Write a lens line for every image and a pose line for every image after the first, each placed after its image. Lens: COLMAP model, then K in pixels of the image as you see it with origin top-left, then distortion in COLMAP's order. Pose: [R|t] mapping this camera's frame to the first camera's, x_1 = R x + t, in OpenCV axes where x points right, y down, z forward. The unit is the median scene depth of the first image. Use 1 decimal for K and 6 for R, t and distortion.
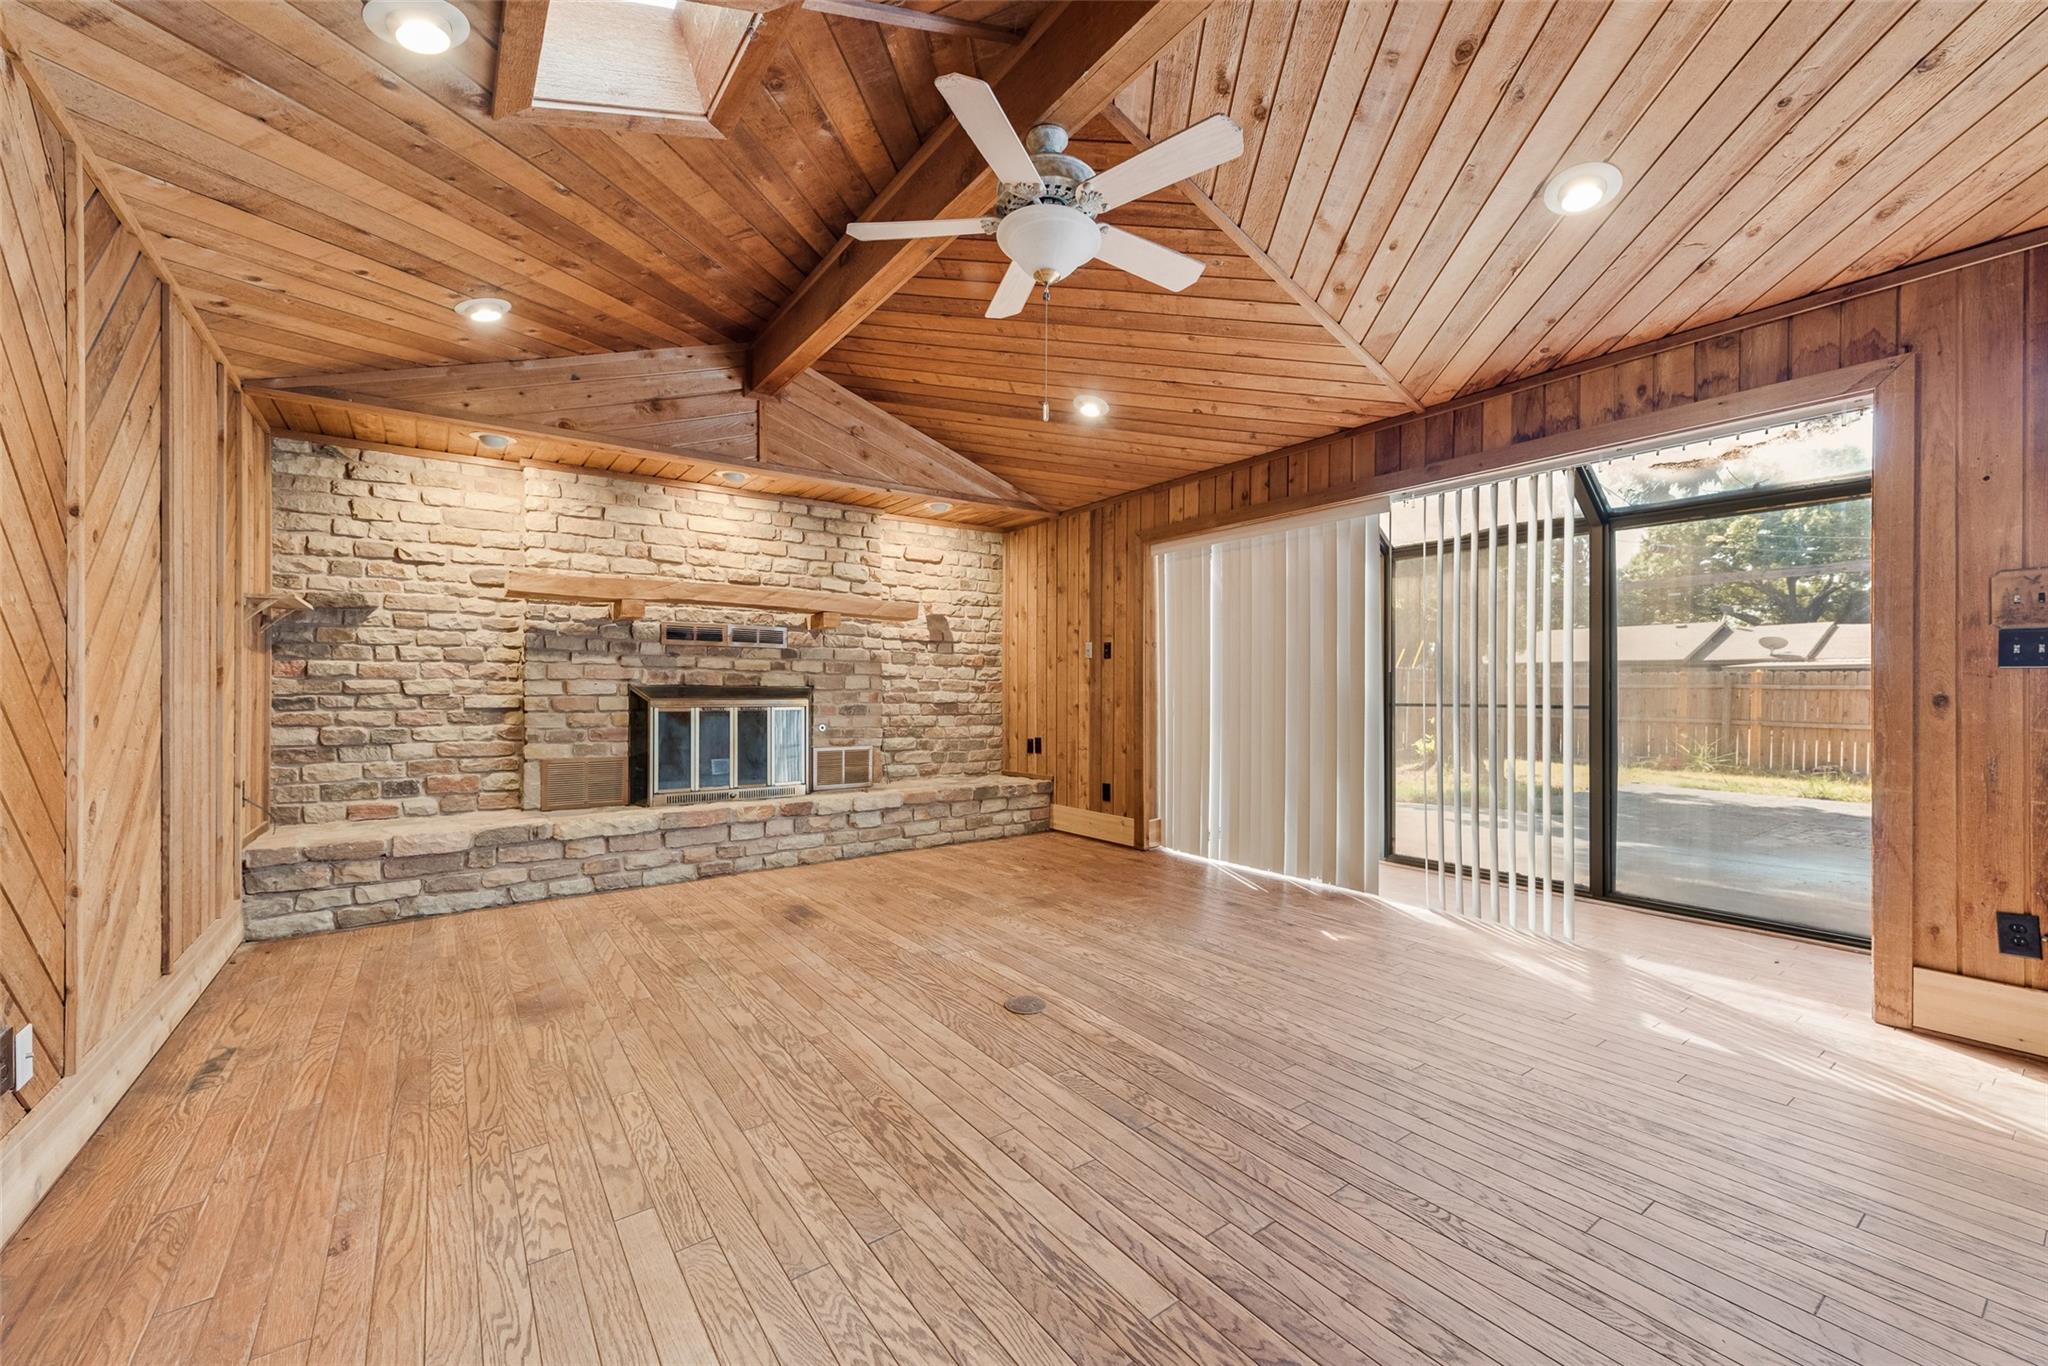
lens RADIAL K [[801.5, 0, 1022.6], [0, 801.5, 692.2], [0, 0, 1]] dist [0.017695, -0.005819]
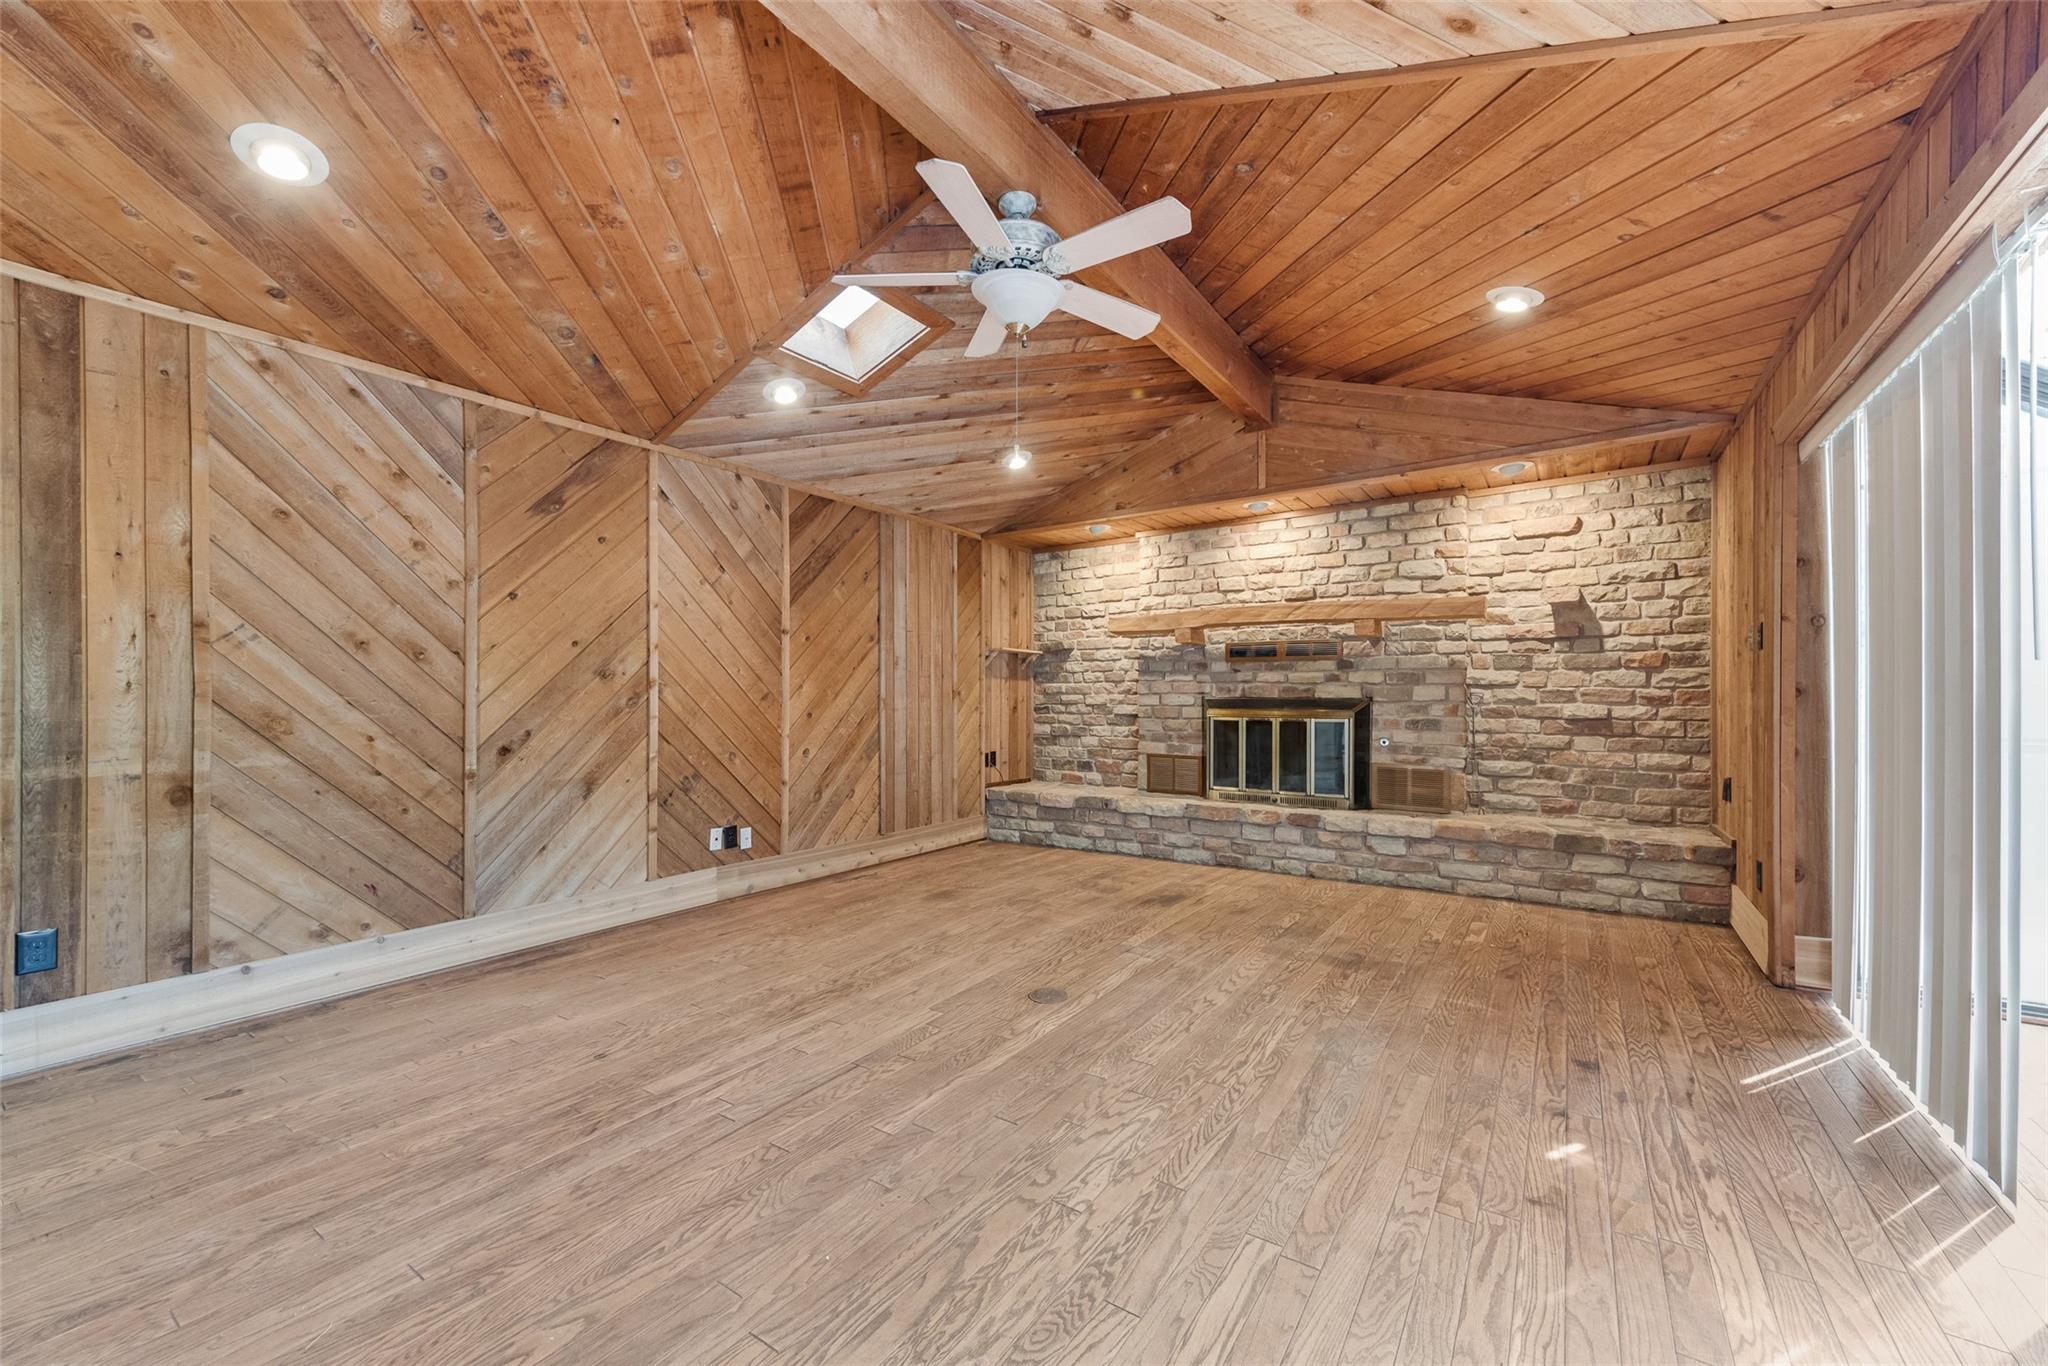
lens RADIAL K [[801.5, 0, 1022.6], [0, 801.5, 692.2], [0, 0, 1]] dist [0.017695, -0.005819]
pose [[0.341605, -0.009018, -0.939800, 0.626313], [-0.001409, 0.999948, -0.010108, -0.004598], [0.939843, 0.004777, 0.341574, 0.369960]]
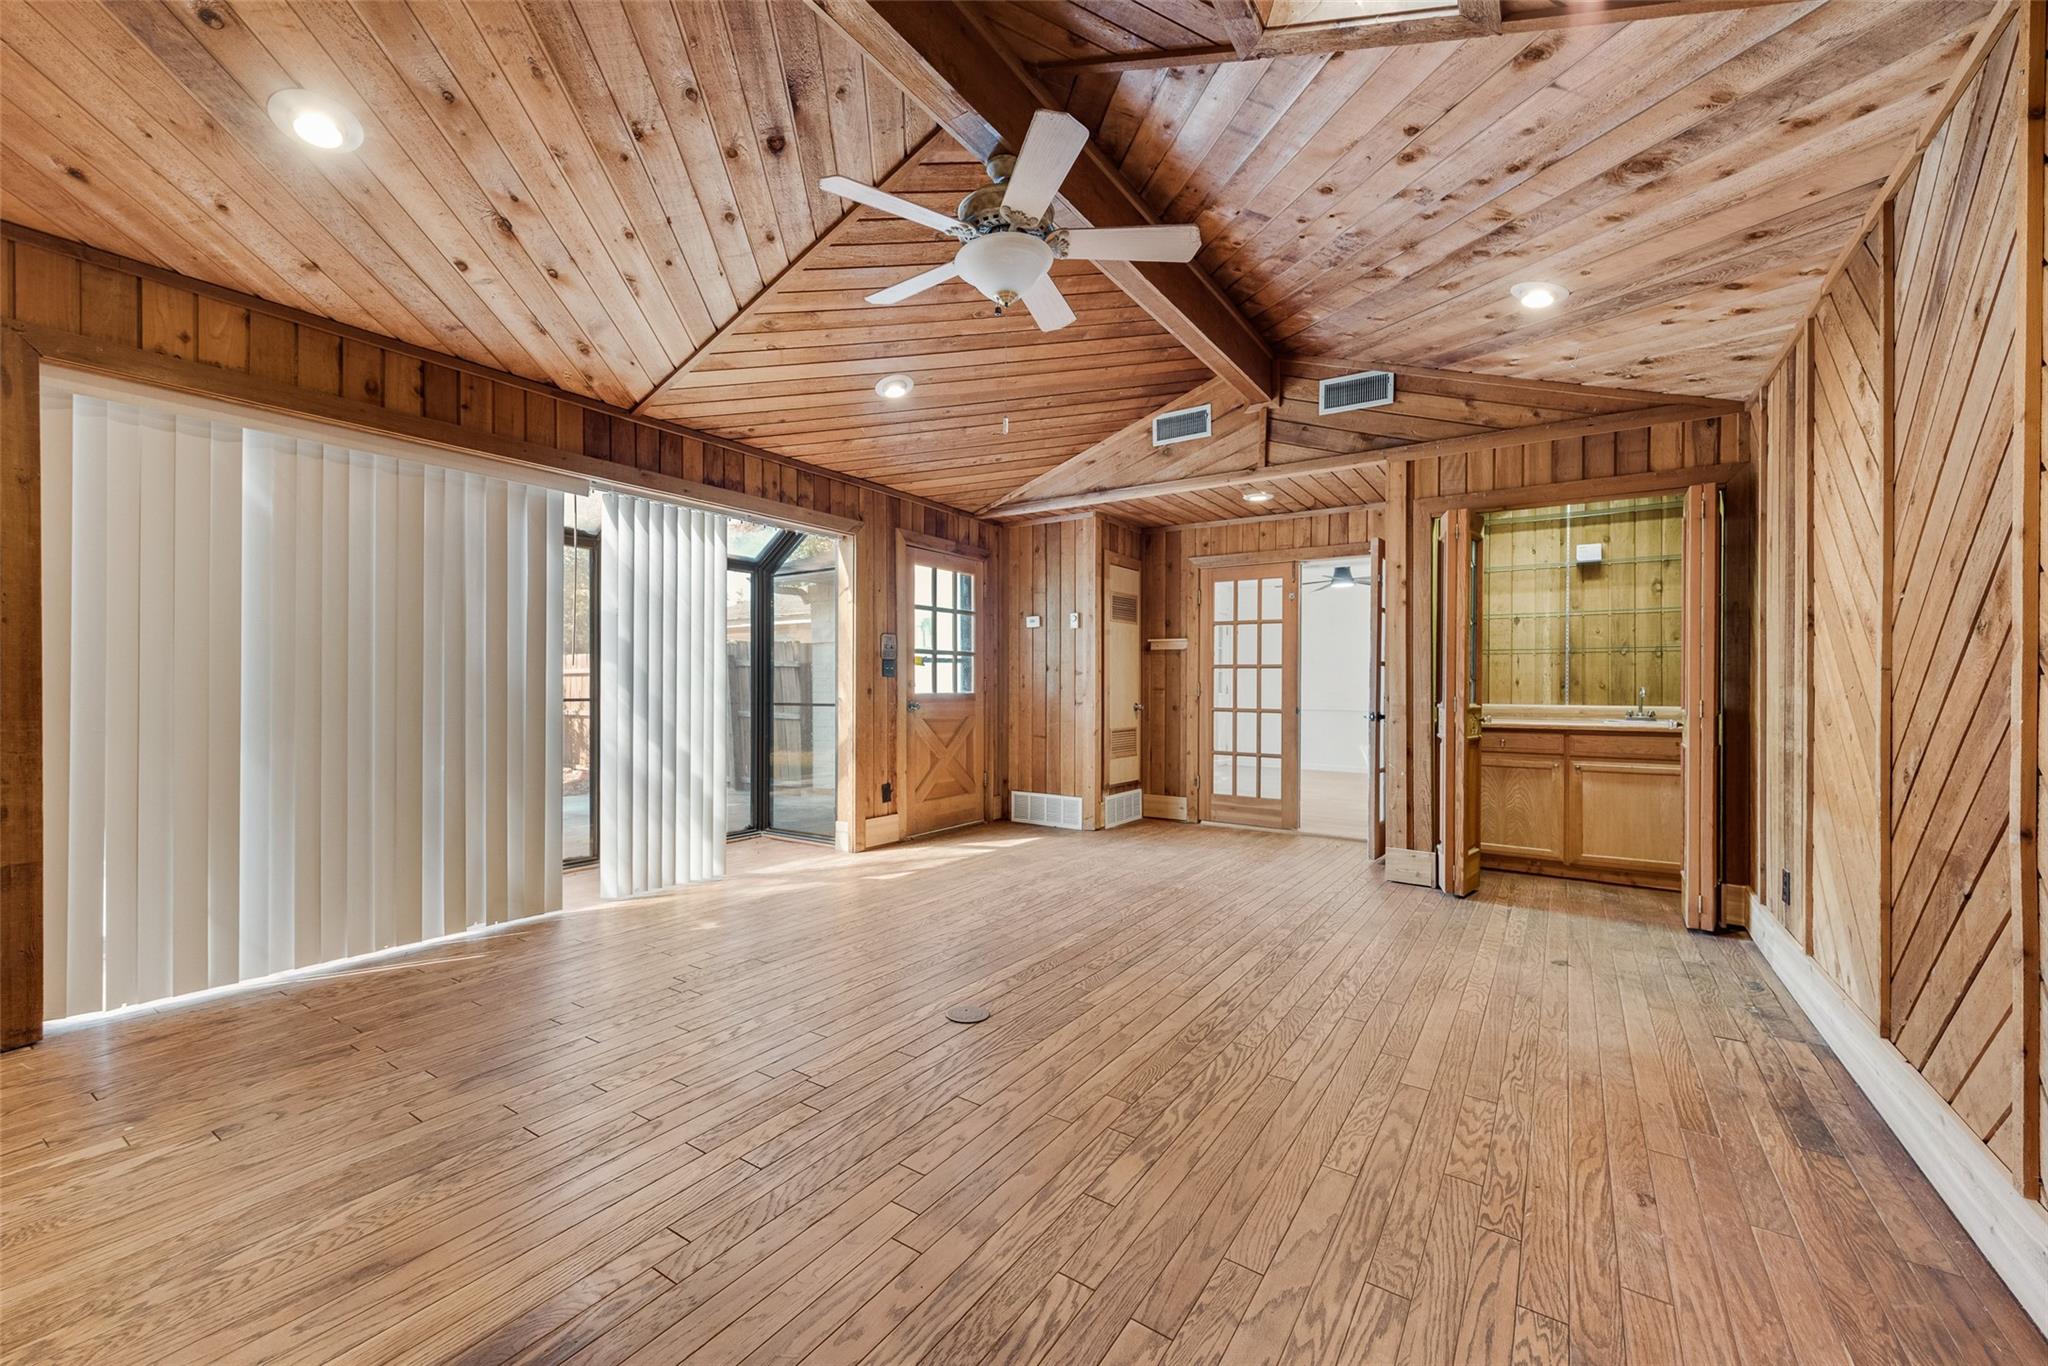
lens RADIAL K [[810.0, 0, 1021.5], [0, 810.0, 685.6], [0, 0, 1]] dist [0.019684, -0.005988]
pose [[-0.346859, -0.001494, 0.937916, -0.578261], [-0.002036, 0.999998, 0.000840, -0.003646], [-0.937915, -0.001618, -0.346861, 0.792763]]
